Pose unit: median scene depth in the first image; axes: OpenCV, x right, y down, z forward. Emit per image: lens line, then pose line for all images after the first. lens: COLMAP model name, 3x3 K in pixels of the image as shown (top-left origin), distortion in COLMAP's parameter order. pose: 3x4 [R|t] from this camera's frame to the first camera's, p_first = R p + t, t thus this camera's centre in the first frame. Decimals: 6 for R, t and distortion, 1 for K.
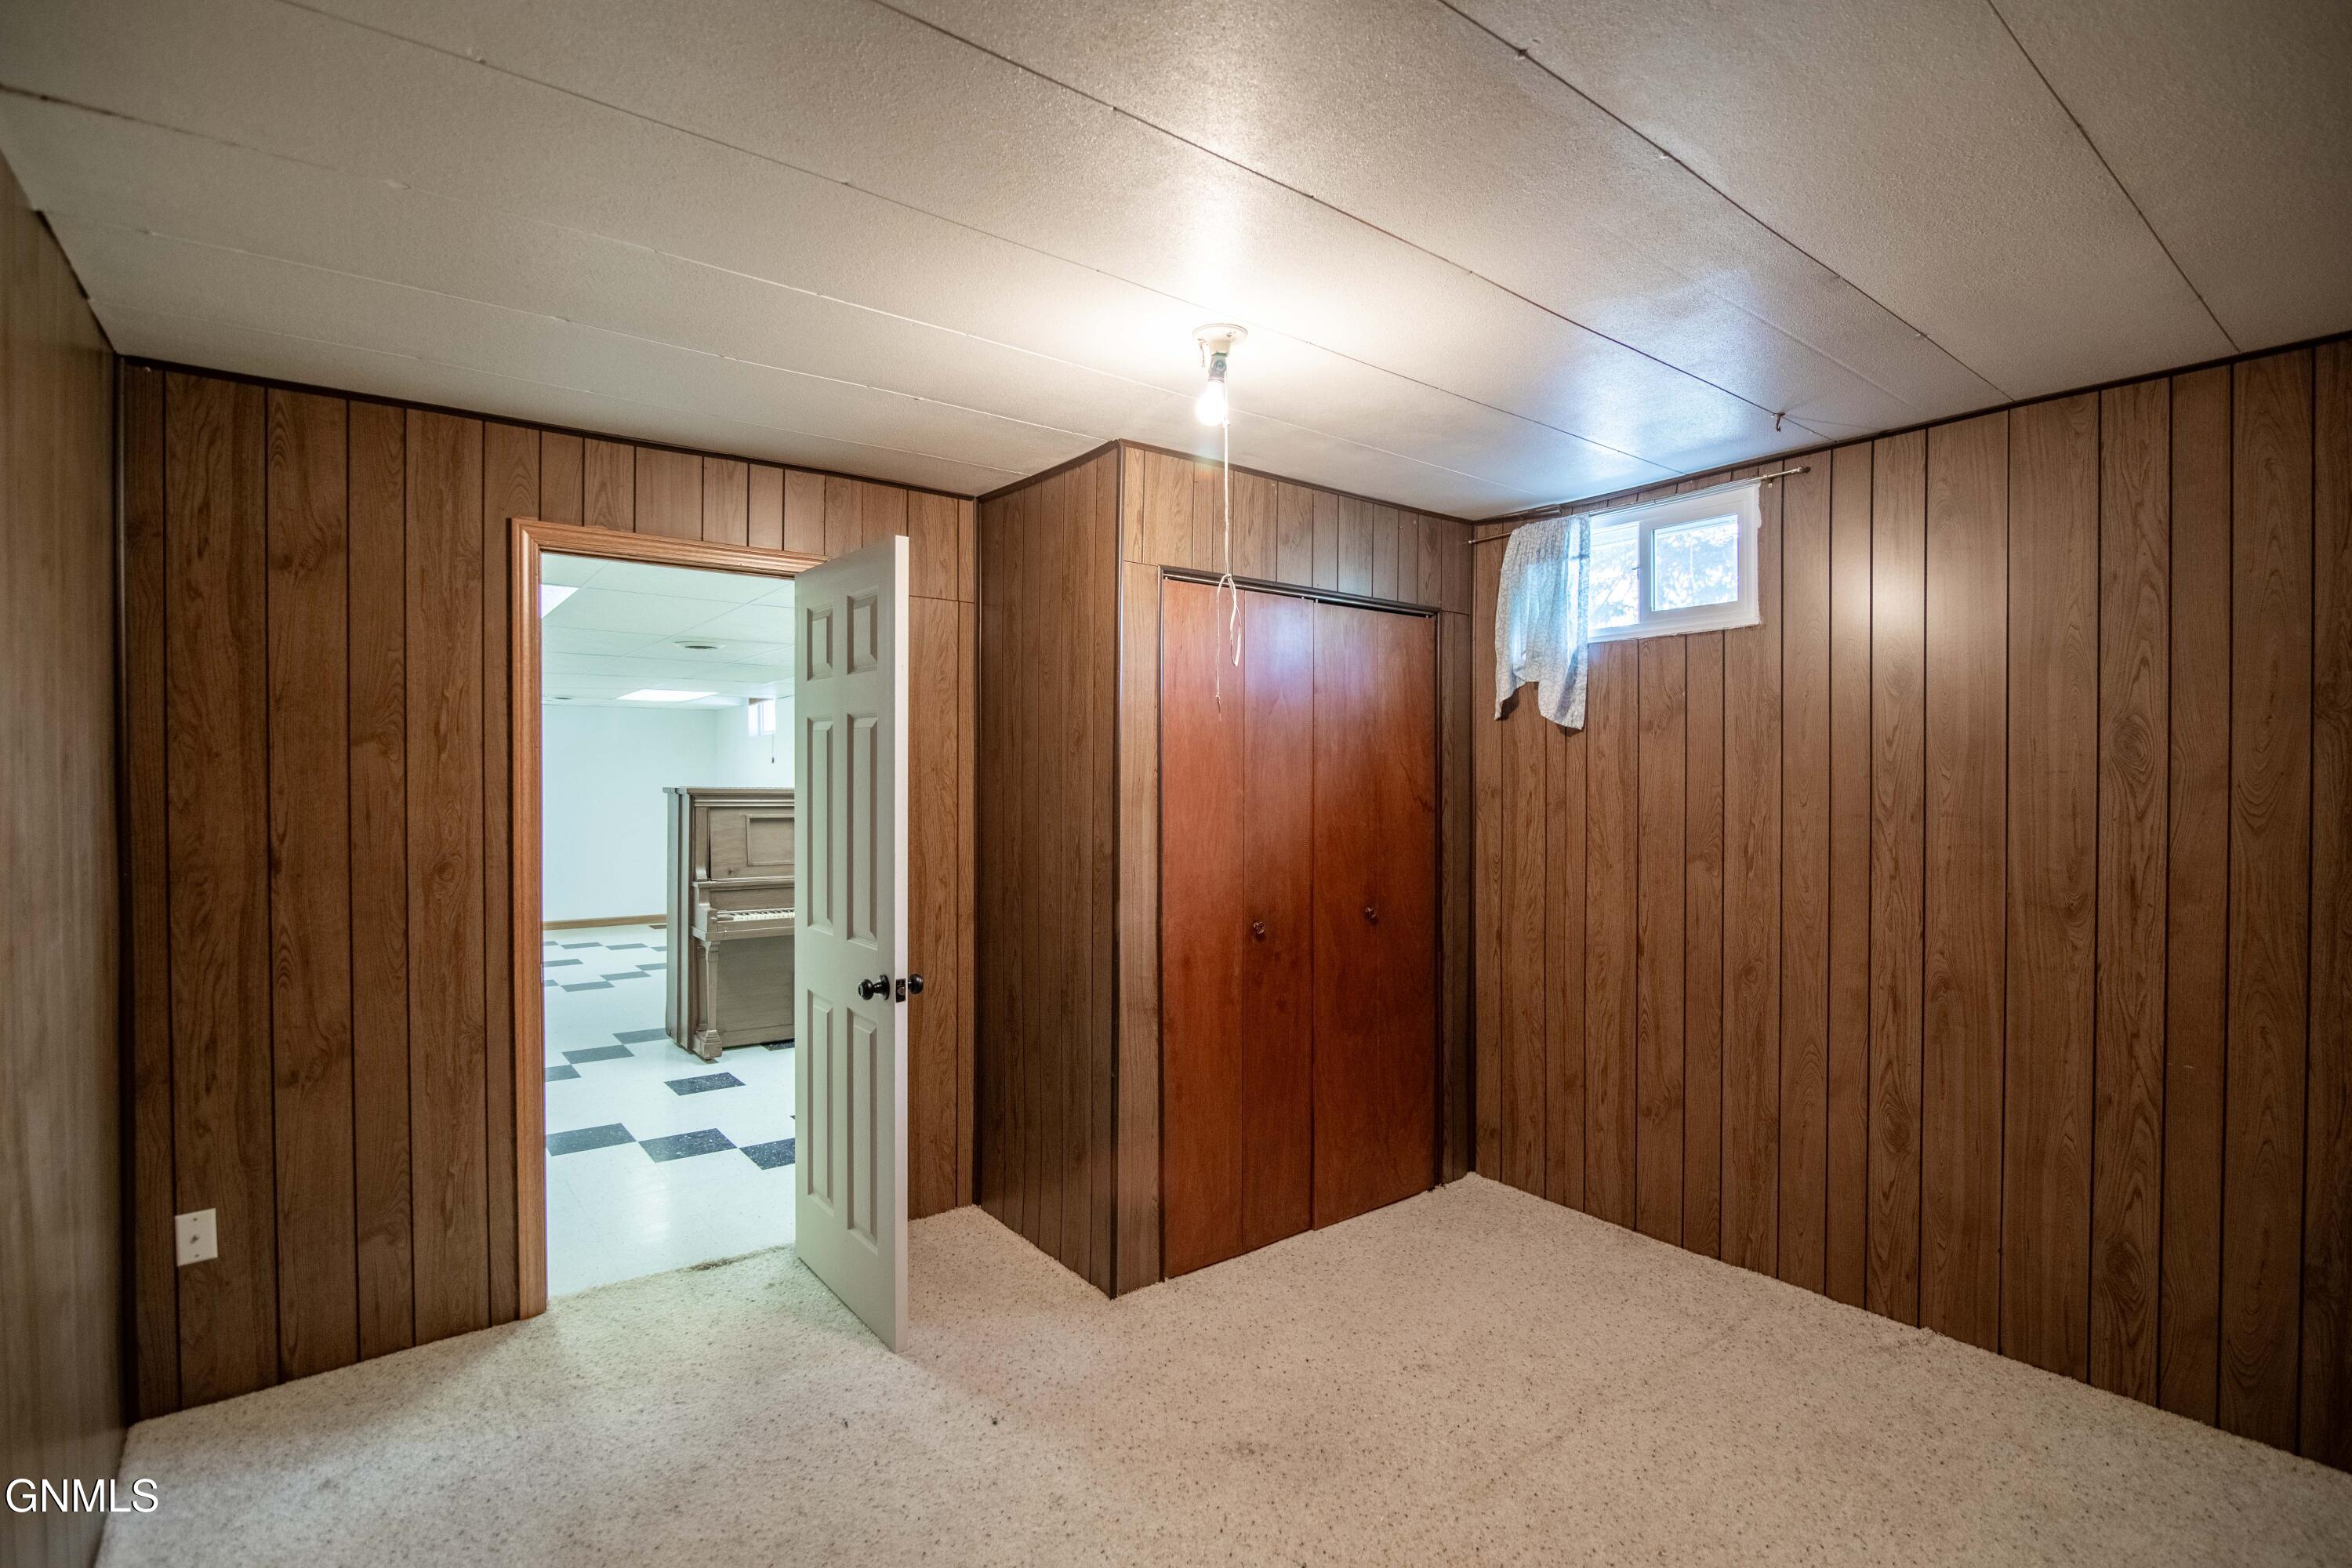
lens RADIAL K [[1102.2, 0, 1164.4], [0, 1102.2, 790.9], [0, 0, 1]] dist [-0.003760, -0.000416]
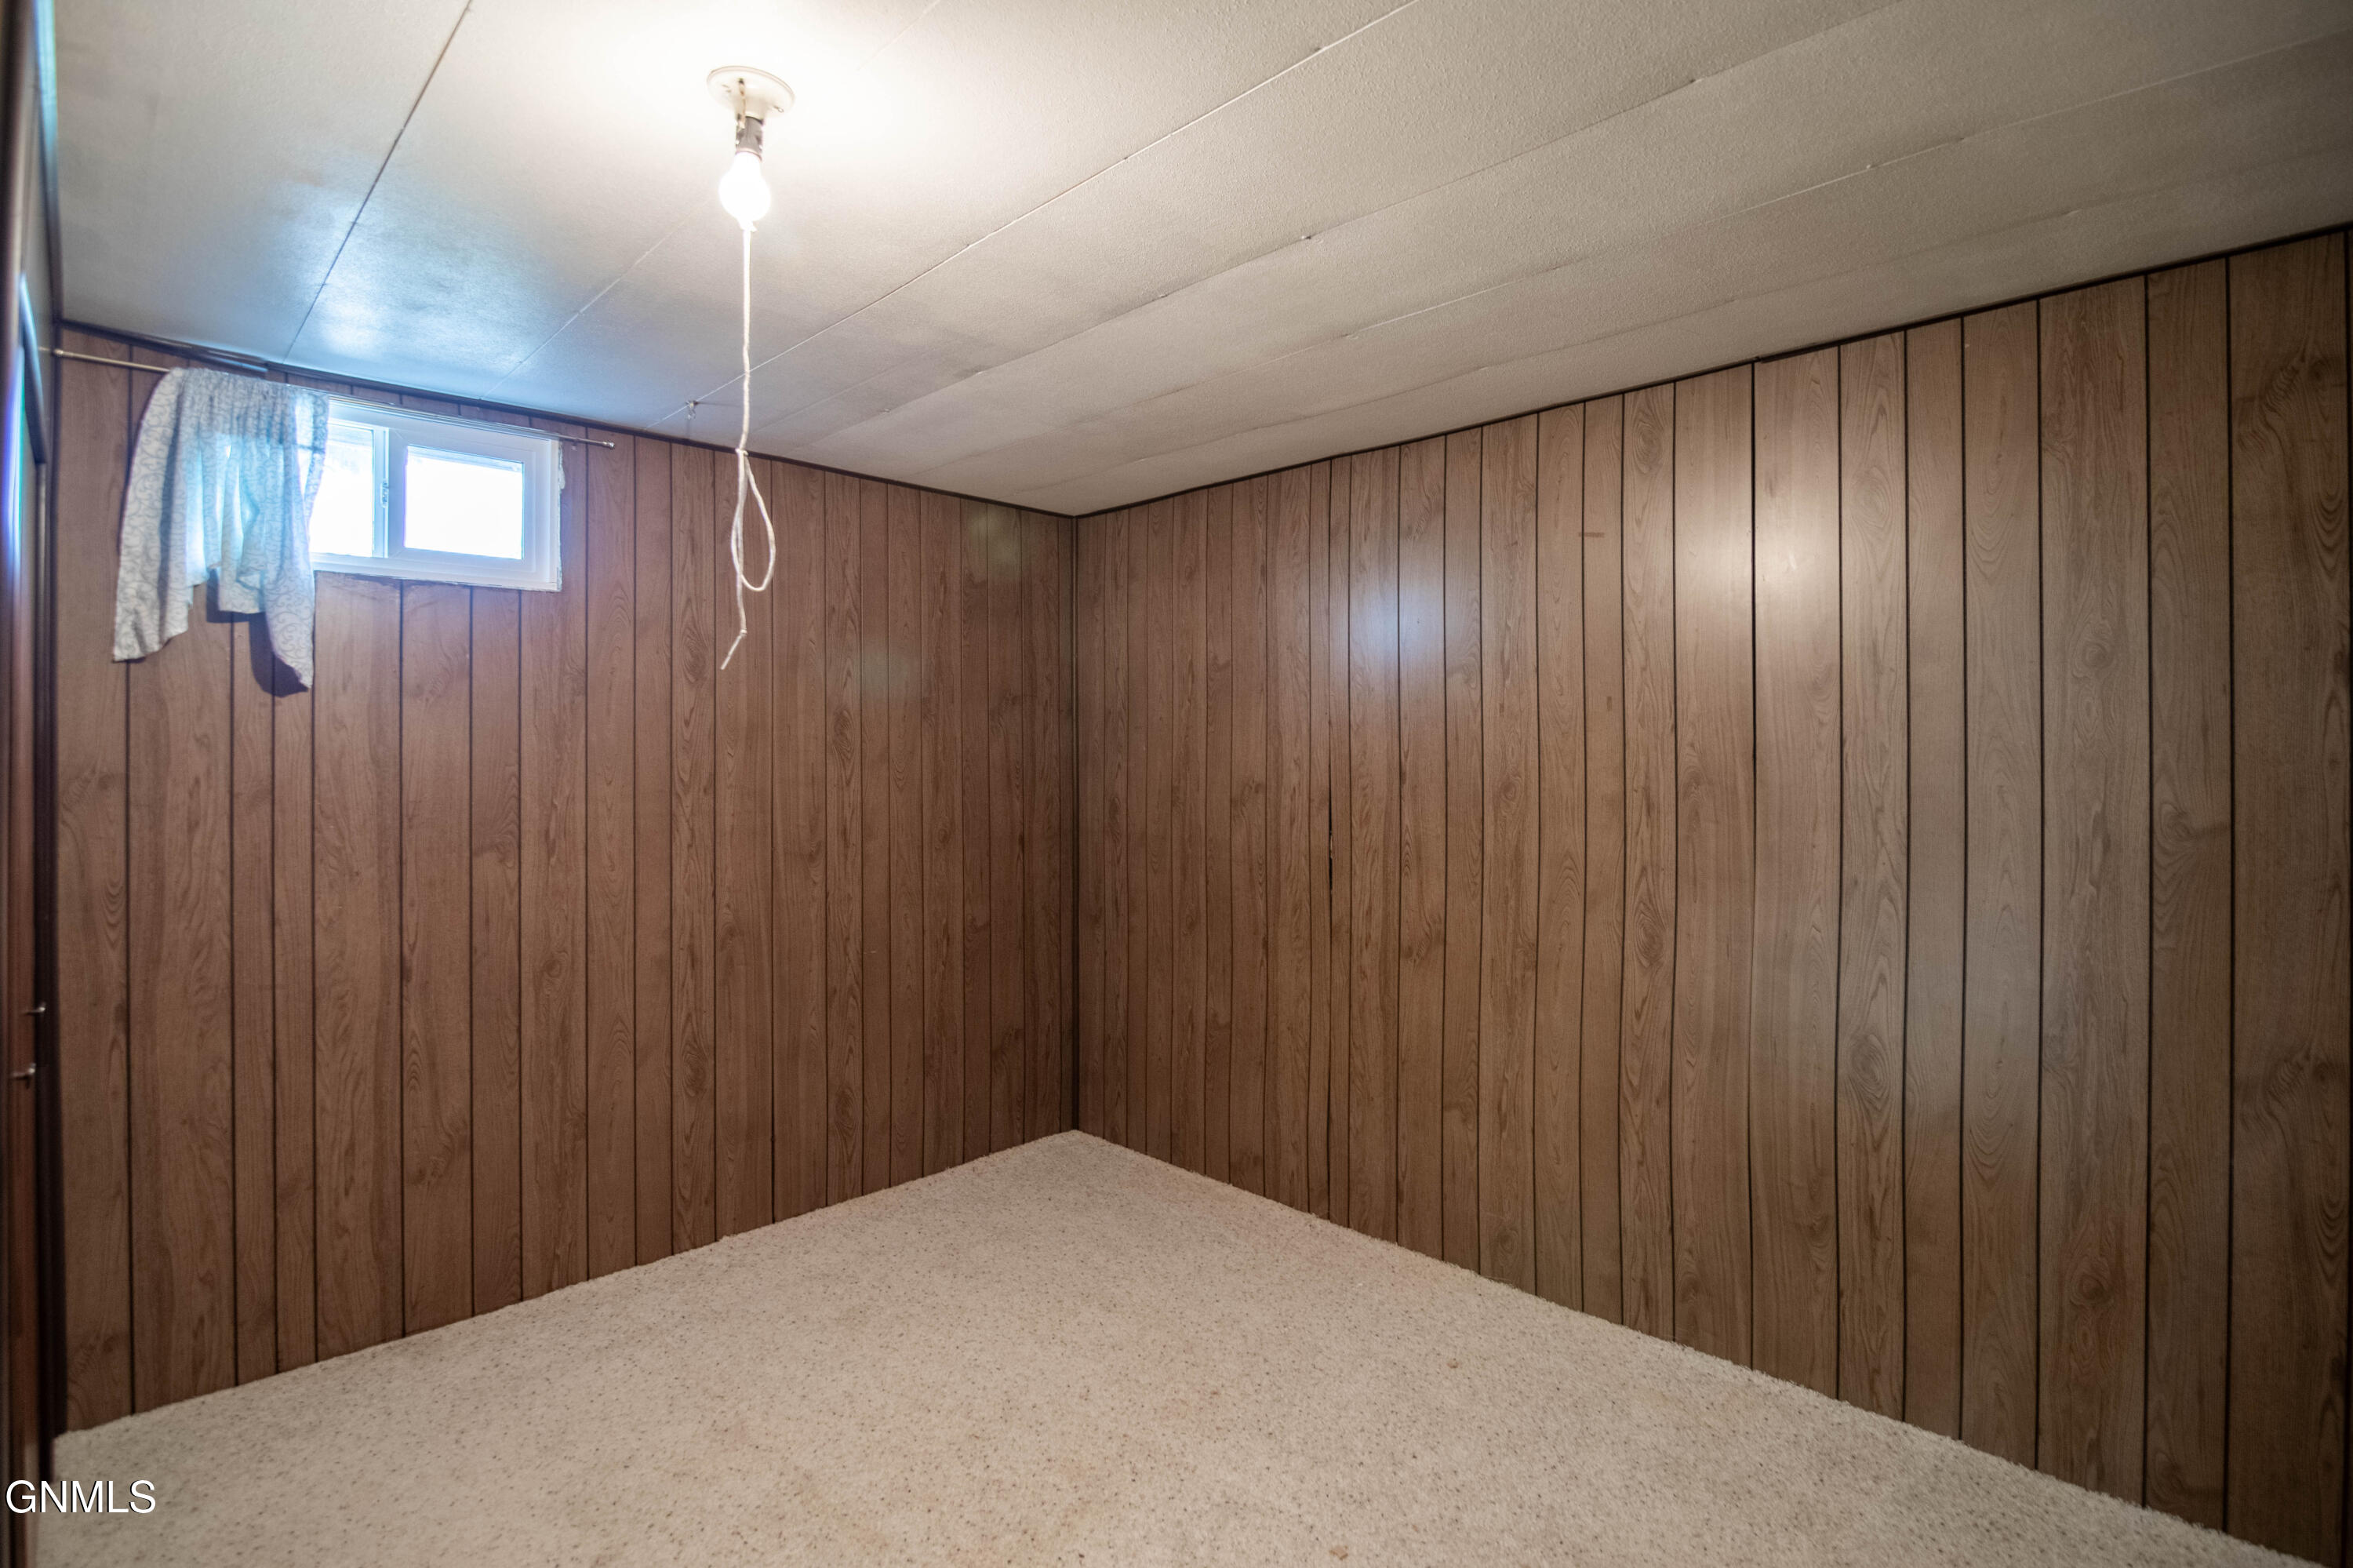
lens RADIAL K [[1102.7, 0, 1163.7], [0, 1102.7, 759.2], [0, 0, 1]] dist [-0.003760, -0.000416]
pose [[-0.105248, 0.001605, 0.994445, -0.445654], [0.018890, 0.999821, 0.000386, 0.000439], [-0.994267, 0.018826, -0.105259, 0.593281]]
